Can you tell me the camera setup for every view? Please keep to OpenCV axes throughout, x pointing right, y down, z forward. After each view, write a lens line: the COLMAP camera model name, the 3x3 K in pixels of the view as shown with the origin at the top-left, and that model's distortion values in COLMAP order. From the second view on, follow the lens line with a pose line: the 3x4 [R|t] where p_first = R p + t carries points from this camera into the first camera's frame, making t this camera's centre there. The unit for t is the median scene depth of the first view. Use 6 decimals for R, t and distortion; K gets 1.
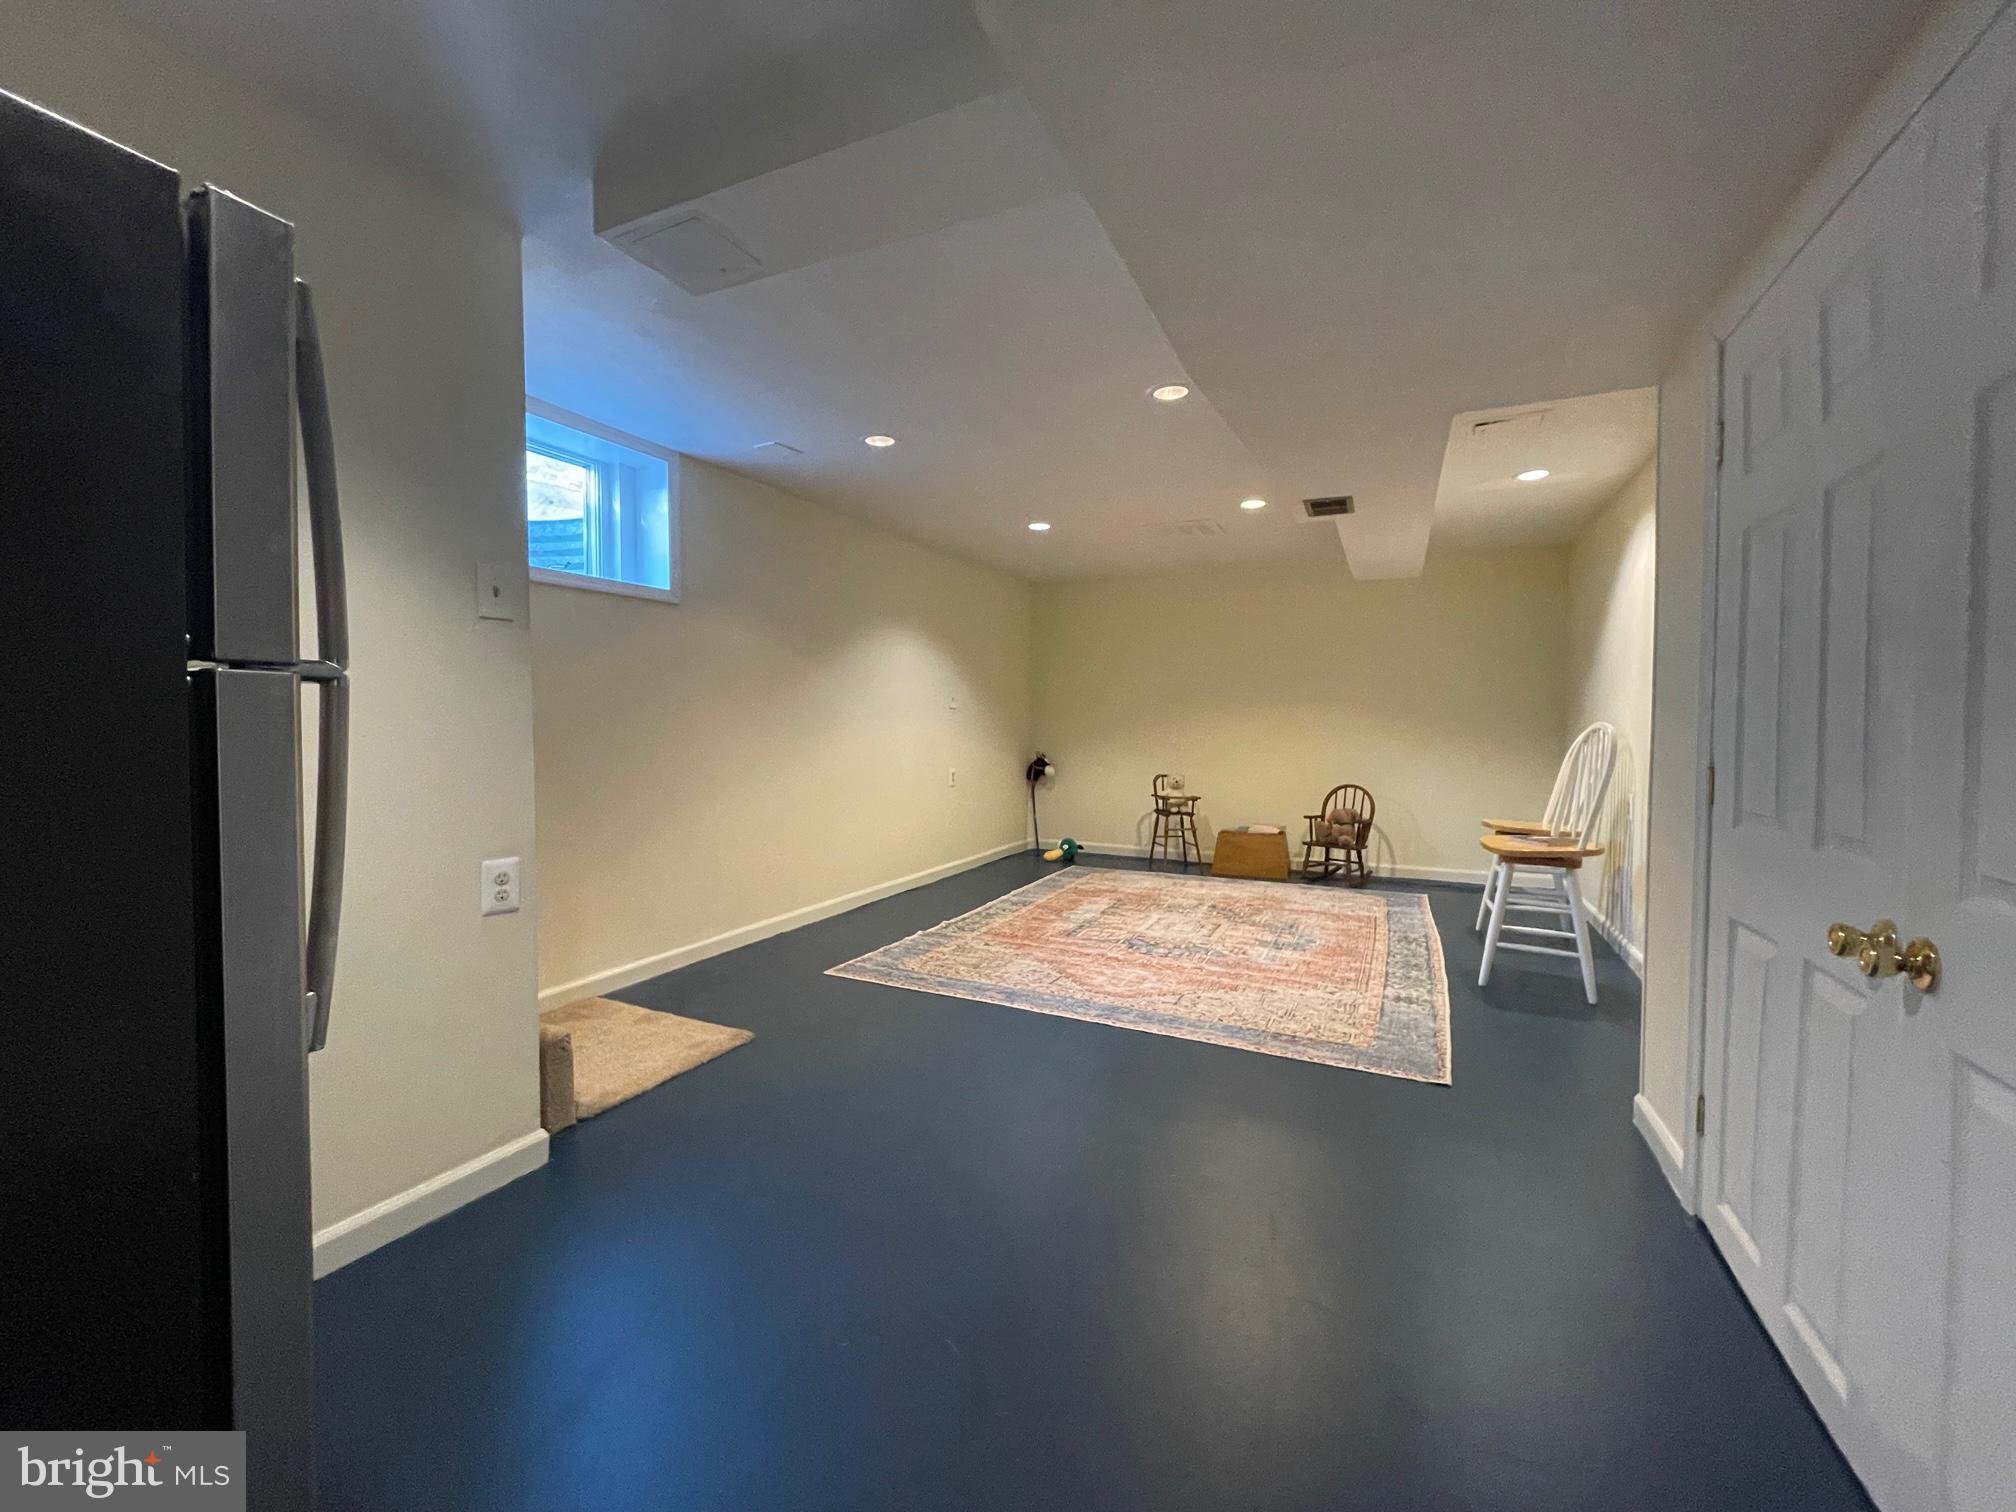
lens RADIAL K [[814.2, 0, 1016.2], [0, 814.2, 746.5], [0, 0, 1]] dist [-0.001764, -0.000497]
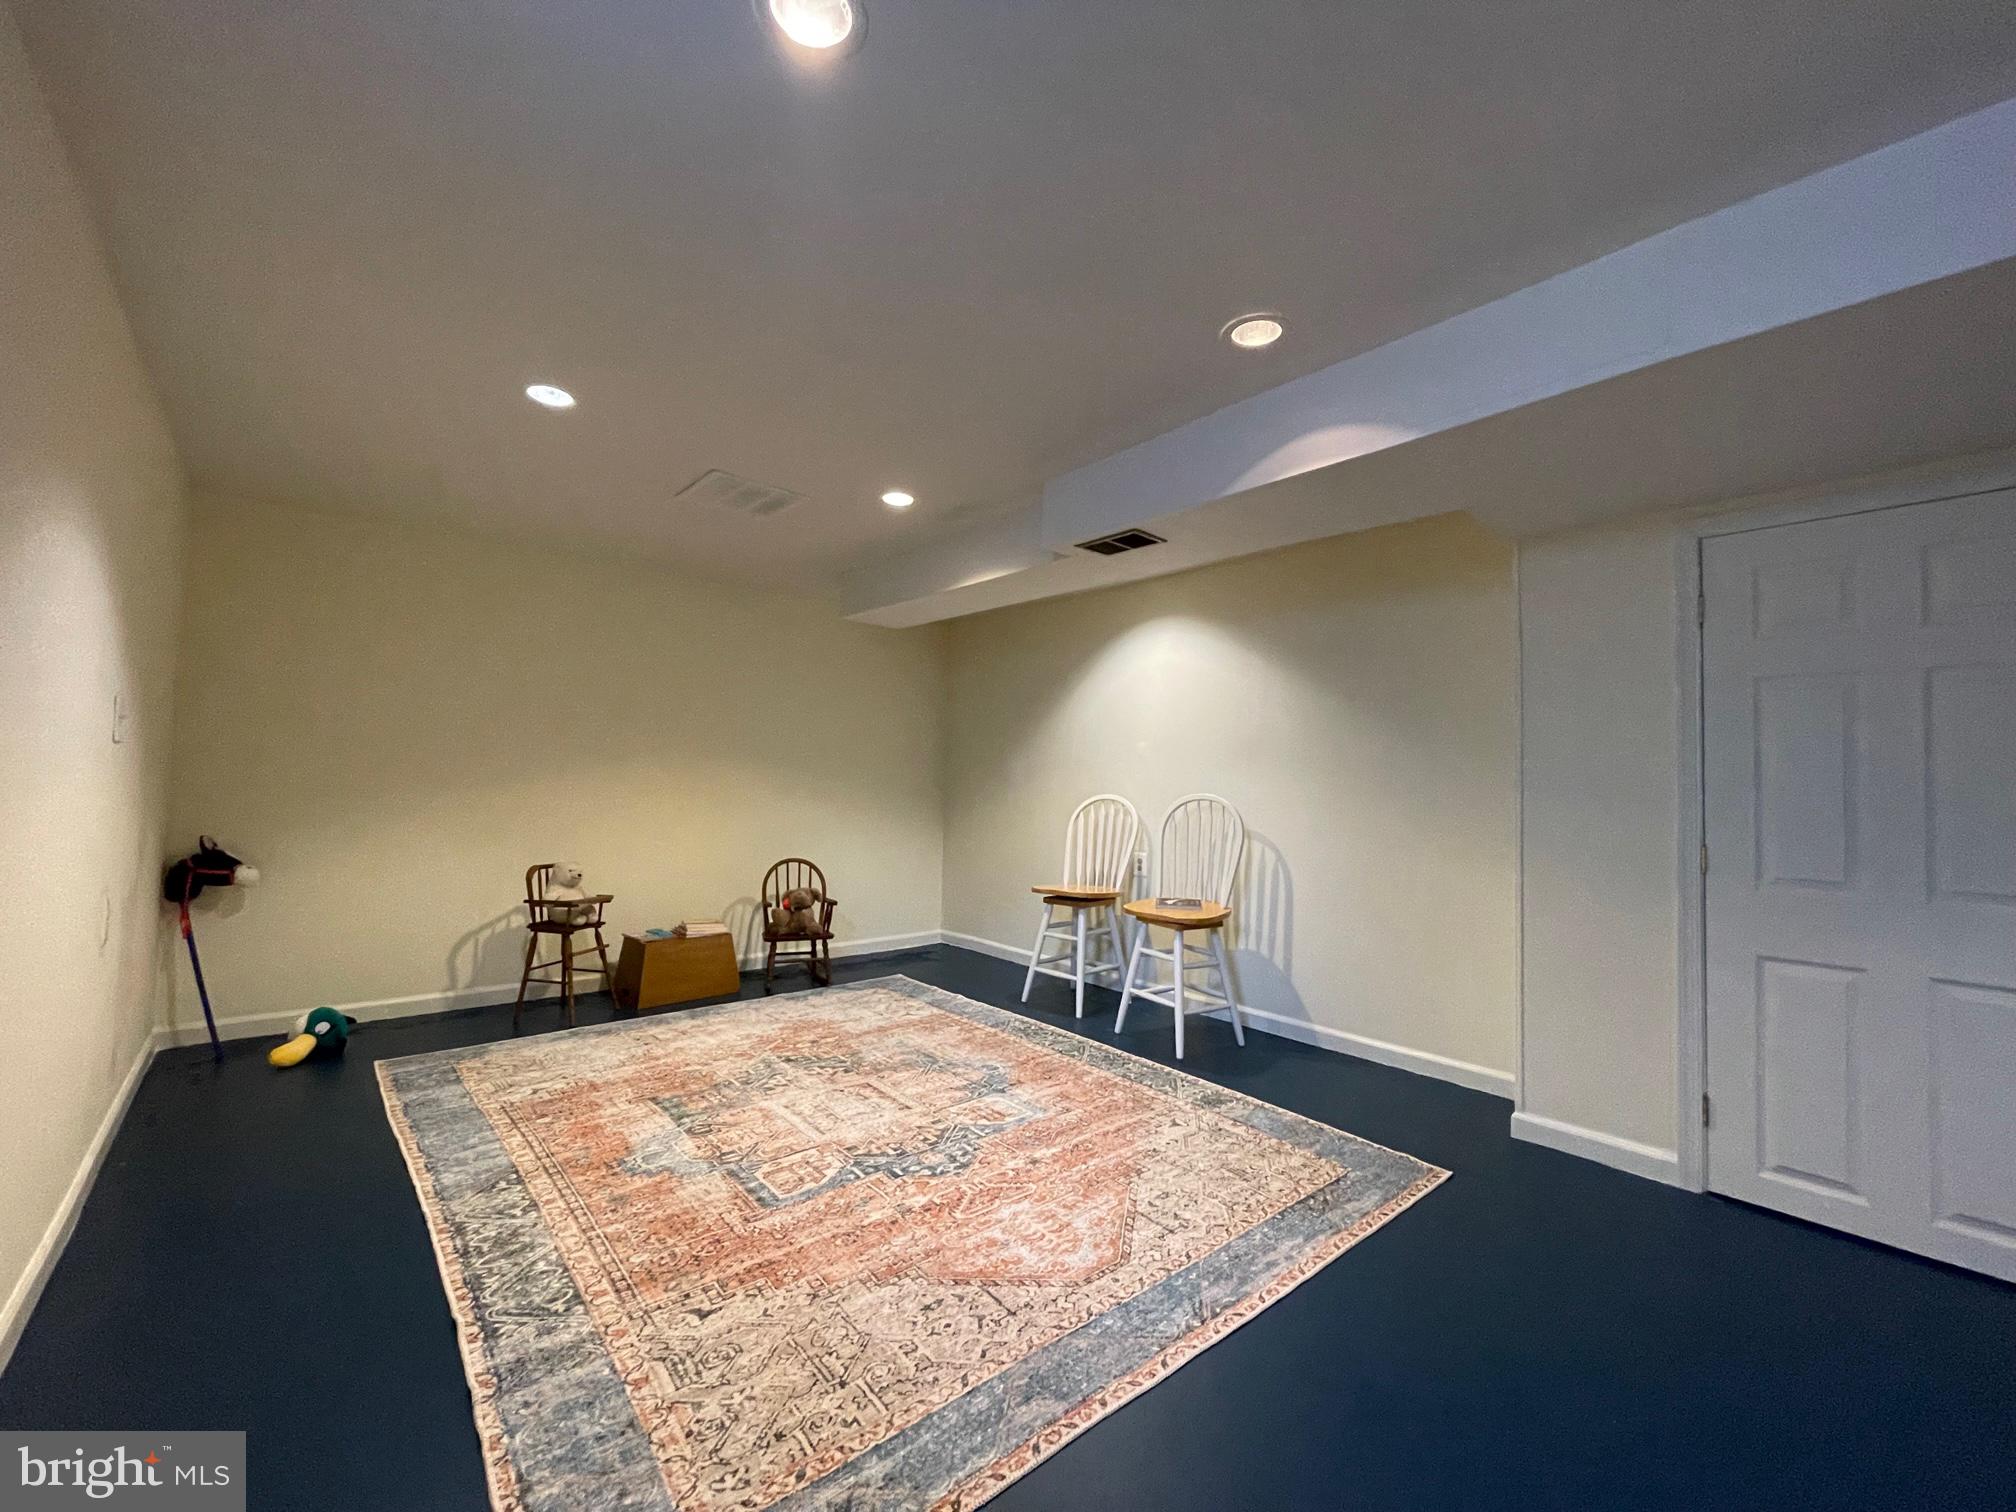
lens RADIAL K [[814.2, 0, 1008.5], [0, 814.2, 750.7], [0, 0, 1]] dist [-0.001764, -0.000497]
pose [[0.406233, 0.041438, 0.912830, -0.389128], [0.006807, 0.998806, -0.048370, -0.031595], [-0.913744, 0.025864, 0.405466, 0.700485]]
